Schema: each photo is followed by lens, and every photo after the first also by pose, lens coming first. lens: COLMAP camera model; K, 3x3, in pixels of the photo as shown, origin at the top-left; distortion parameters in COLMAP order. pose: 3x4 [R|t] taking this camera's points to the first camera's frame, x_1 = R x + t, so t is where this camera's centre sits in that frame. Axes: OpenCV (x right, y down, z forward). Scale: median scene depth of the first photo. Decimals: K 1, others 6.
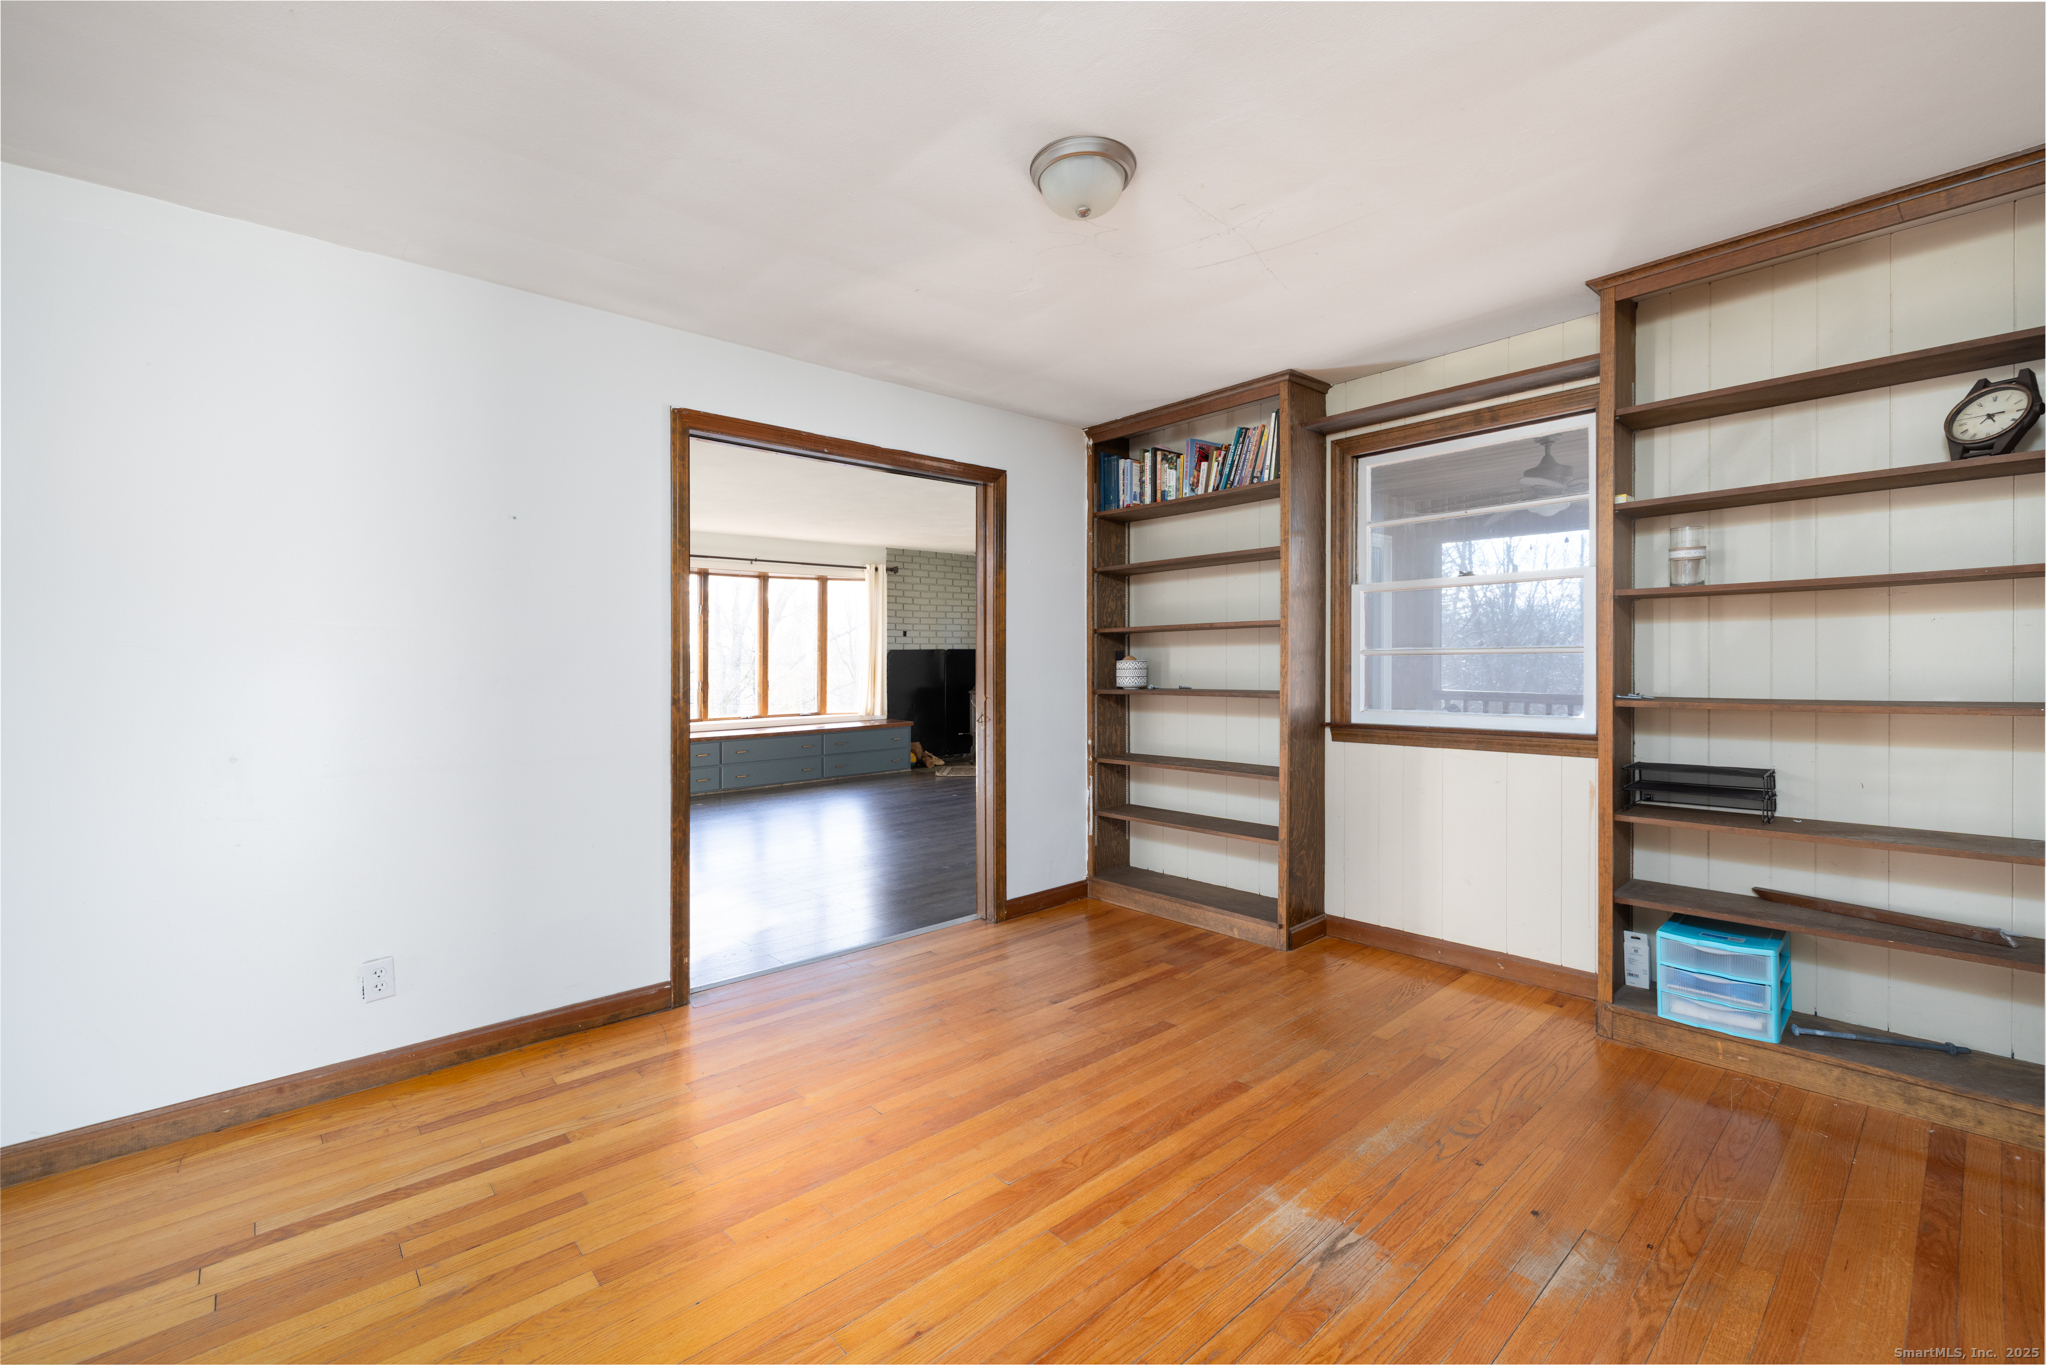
lens RADIAL K [[861.1, 0, 1021.4], [0, 861.1, 680.8], [0, 0, 1]] dist [-0.001890, 0.000131]
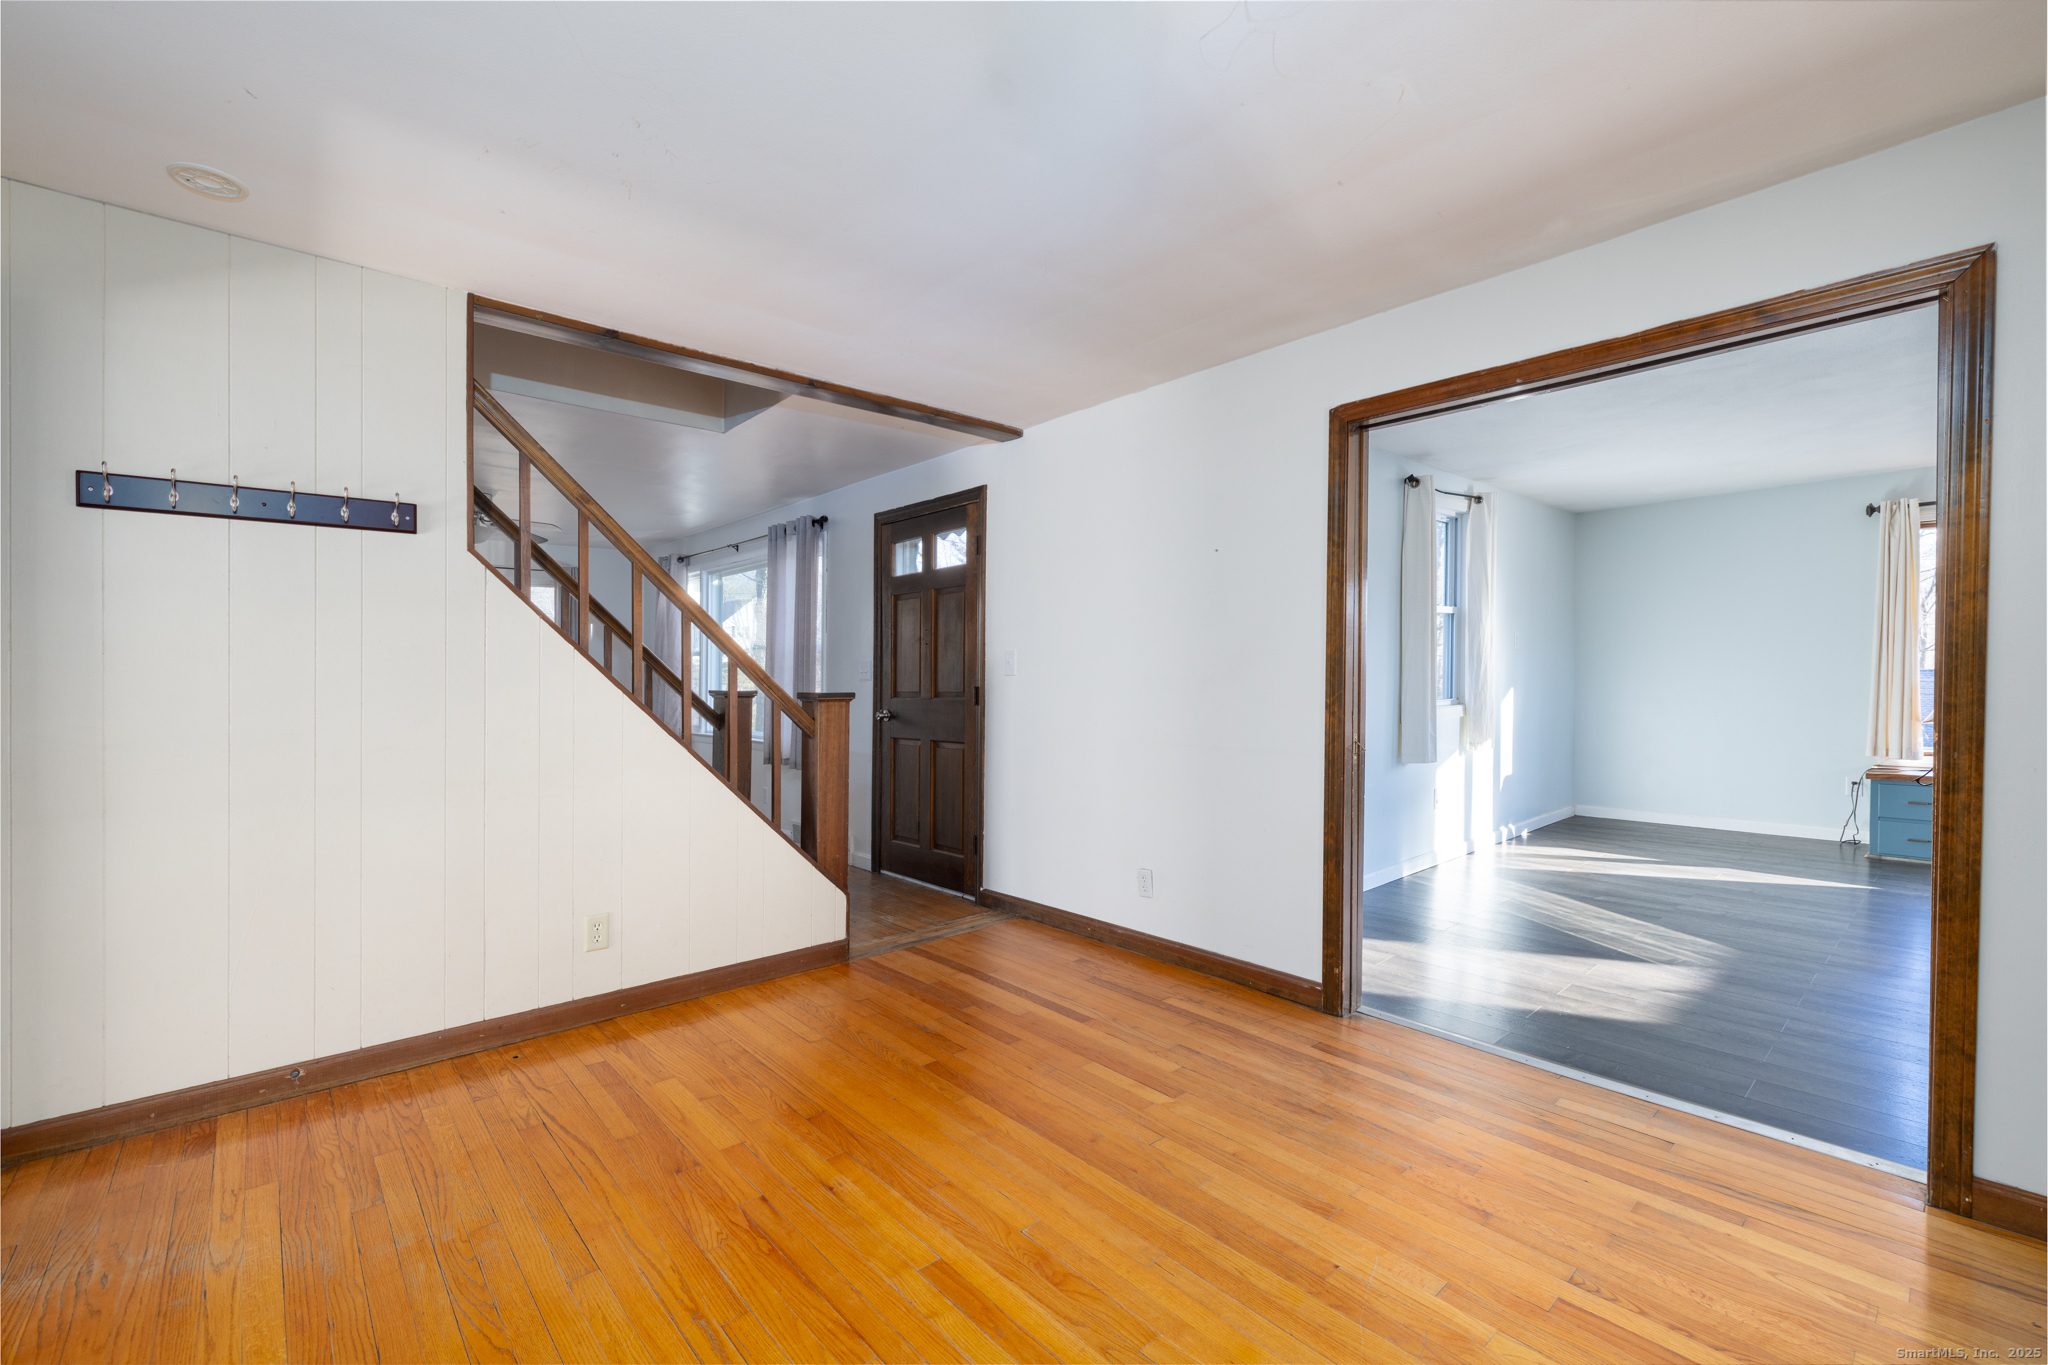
lens RADIAL K [[861.9, 0, 1023.0], [0, 861.9, 676.4], [0, 0, 1]] dist [-0.001890, 0.000131]
pose [[-0.004769, 0.009395, -0.999944, 0.715394], [-0.012907, 0.999872, 0.009456, -0.016256], [0.999905, 0.012951, -0.004647, 0.788130]]
